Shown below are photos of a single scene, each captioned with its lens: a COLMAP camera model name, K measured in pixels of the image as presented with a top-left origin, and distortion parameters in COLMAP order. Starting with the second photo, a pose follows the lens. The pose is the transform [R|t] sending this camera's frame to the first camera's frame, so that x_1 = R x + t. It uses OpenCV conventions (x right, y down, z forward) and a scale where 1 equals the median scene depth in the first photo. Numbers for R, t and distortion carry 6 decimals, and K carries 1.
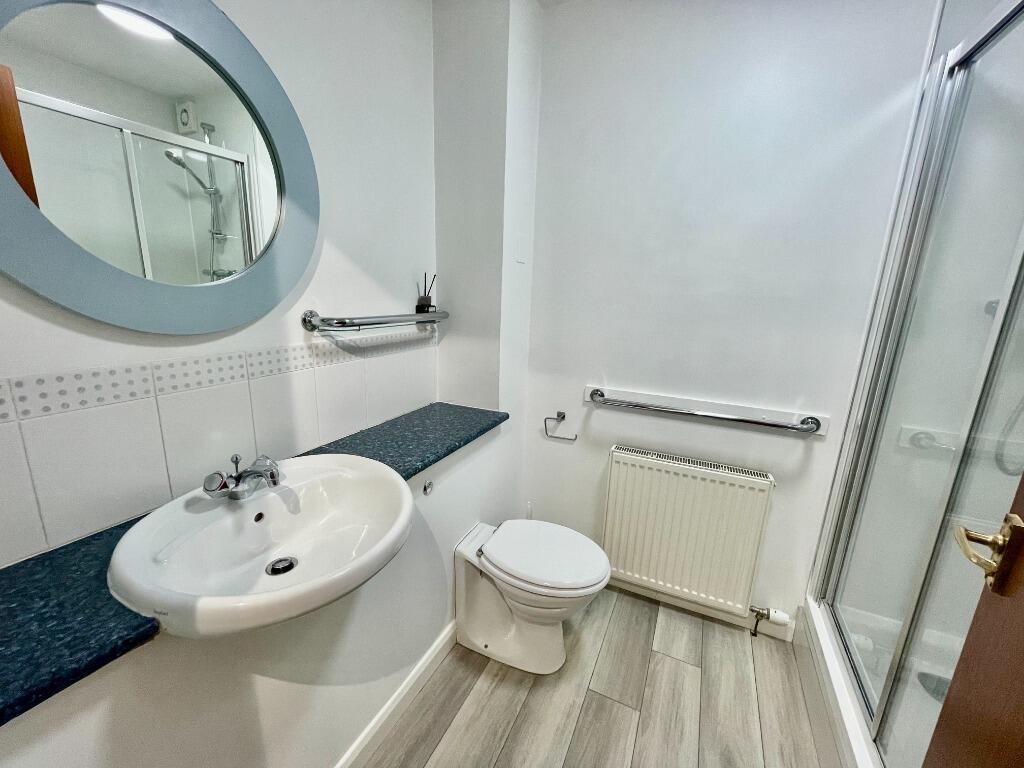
lens RADIAL K [[413.4, 0, 513.3], [0, 413.4, 383.3], [0, 0, 1]] dist [-0.009870, -0.000064]
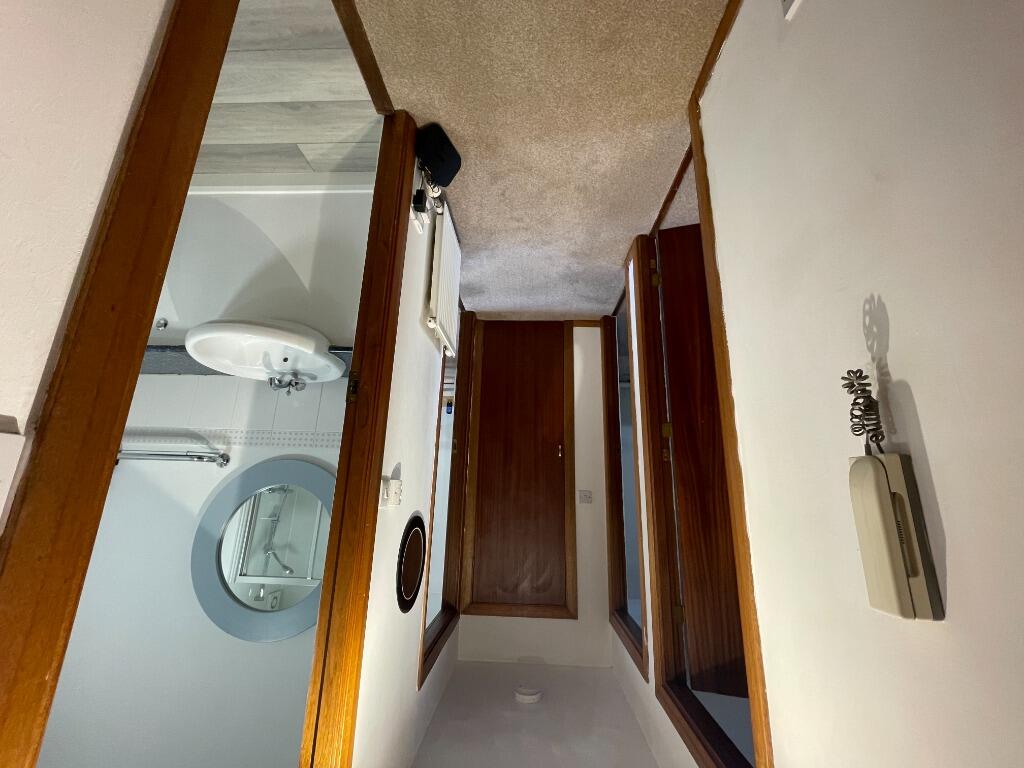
lens RADIAL K [[413.4, 0, 511.4], [0, 413.4, 383.2], [0, 0, 1]] dist [-0.009870, -0.000064]
pose [[-0.467470, -0.203687, -0.860223, 0.371181], [0.209200, -0.970942, 0.116218, 0.170494], [-0.858898, -0.125630, 0.496498, -0.622215]]
